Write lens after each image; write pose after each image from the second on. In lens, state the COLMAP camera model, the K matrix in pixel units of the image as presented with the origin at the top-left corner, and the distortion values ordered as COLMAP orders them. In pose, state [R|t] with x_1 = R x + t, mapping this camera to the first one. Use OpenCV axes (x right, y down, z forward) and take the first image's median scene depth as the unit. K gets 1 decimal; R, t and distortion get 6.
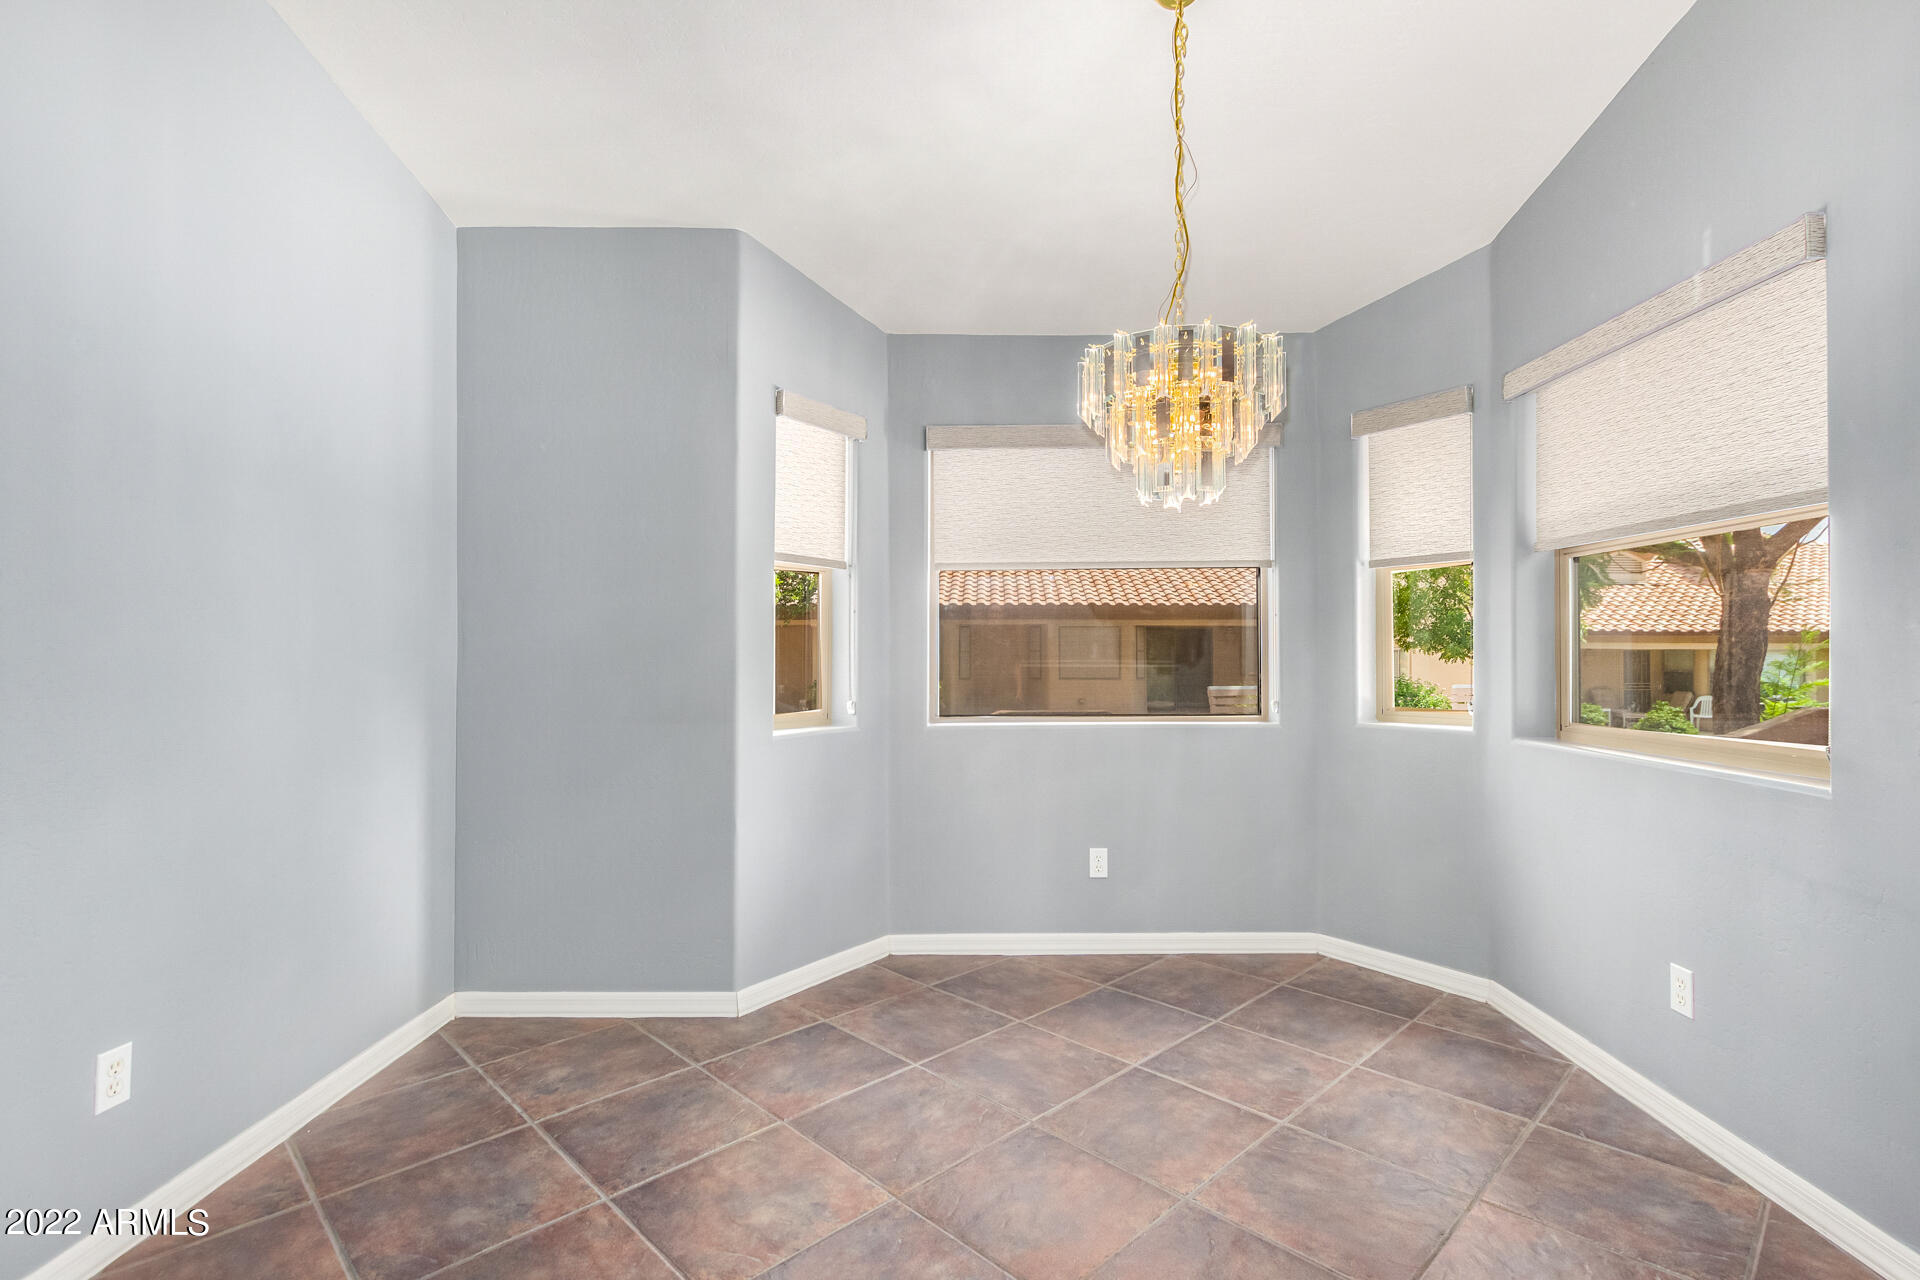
lens RADIAL K [[893.7, 0, 954.1], [0, 893.7, 646.9], [0, 0, 1]] dist [-0.000727, -0.001462]
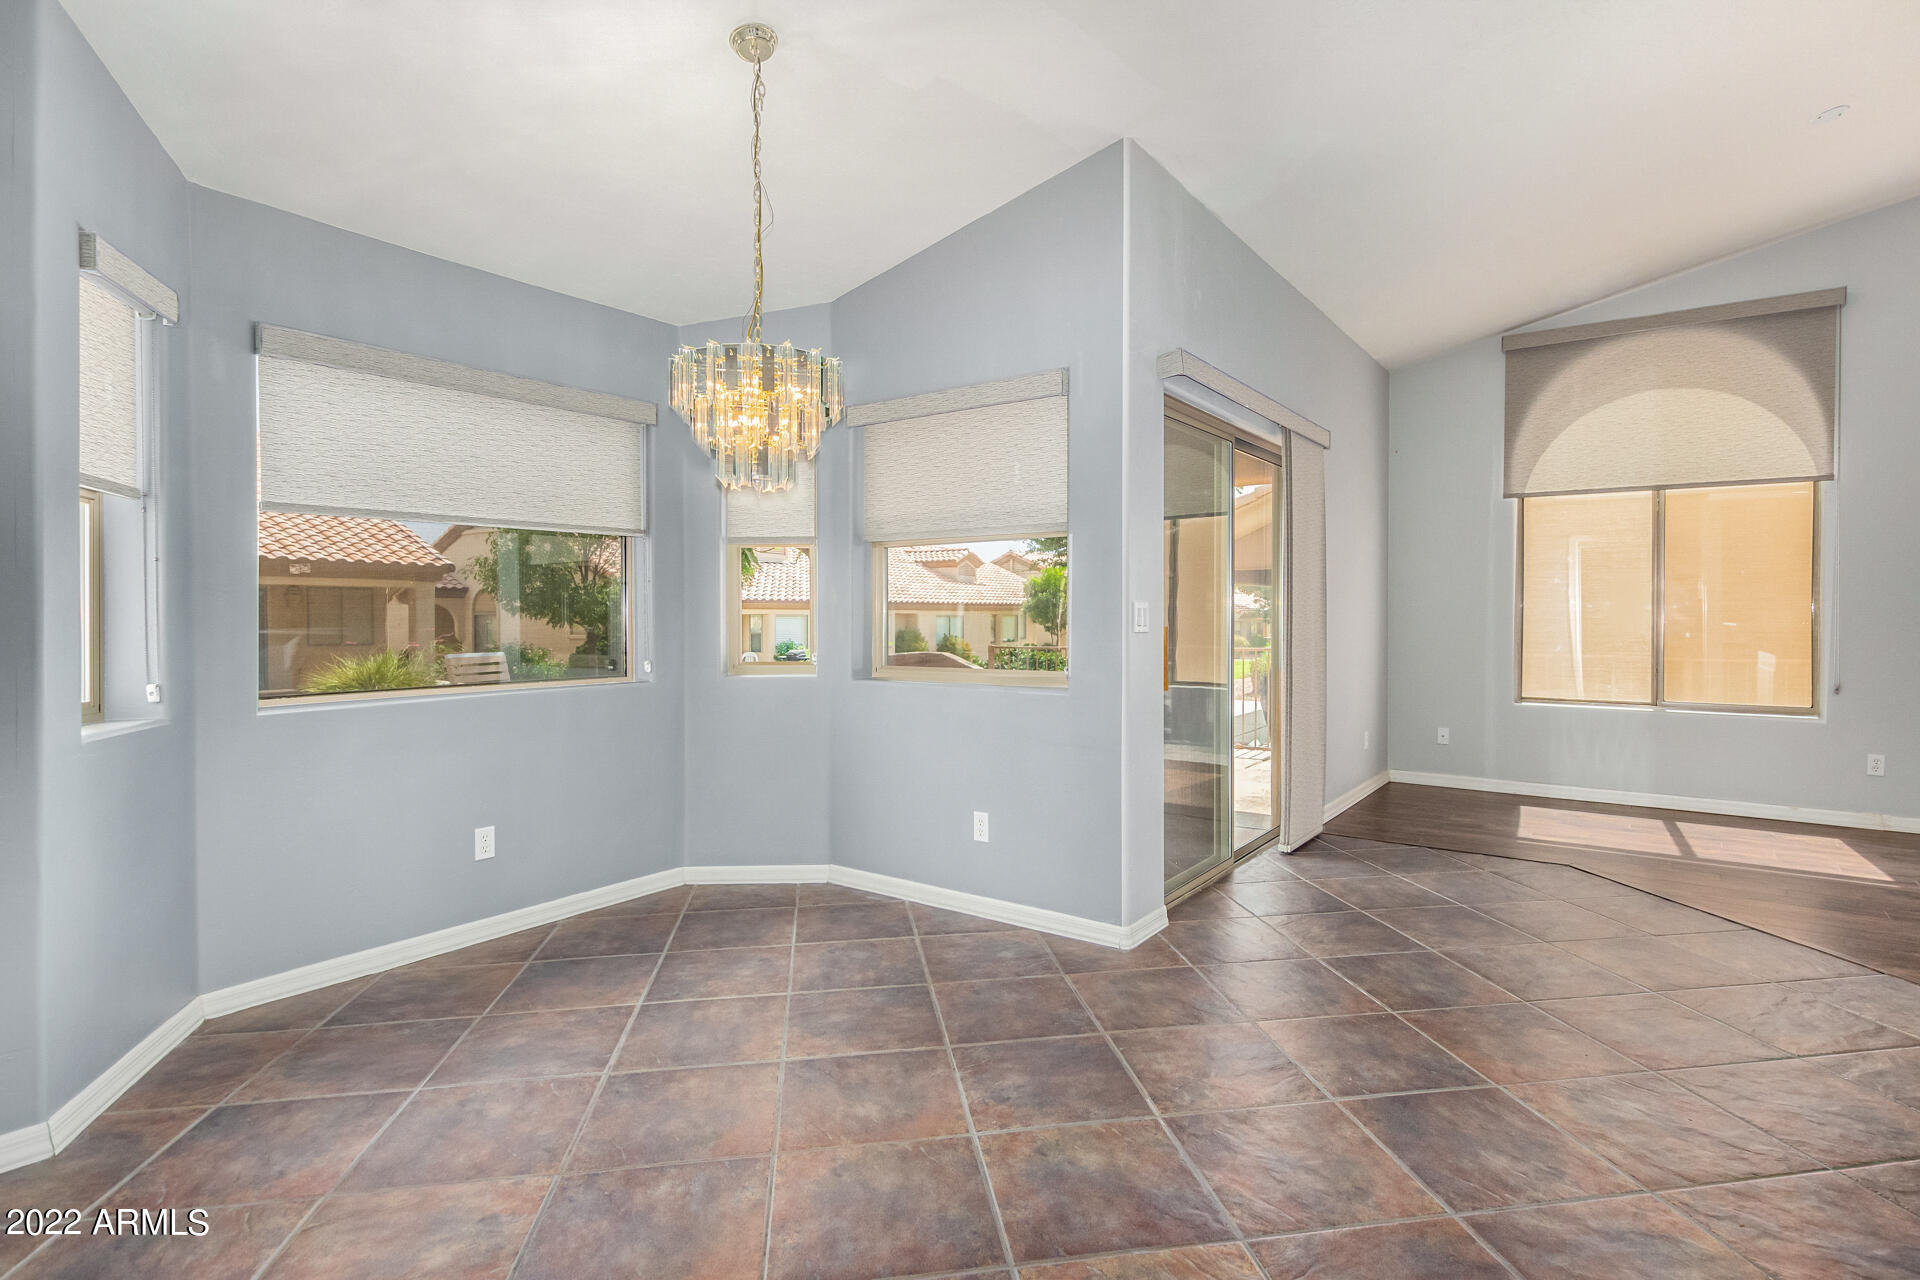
lens RADIAL K [[937.5, 0, 979.1], [0, 937.5, 616.4], [0, 0, 1]] dist [0.002196, -0.000744]
pose [[0.571916, 0.003474, 0.820305, -0.409399], [-0.007447, 0.999972, 0.000958, 0.000866], [-0.820278, -0.006657, 0.571926, 0.024522]]
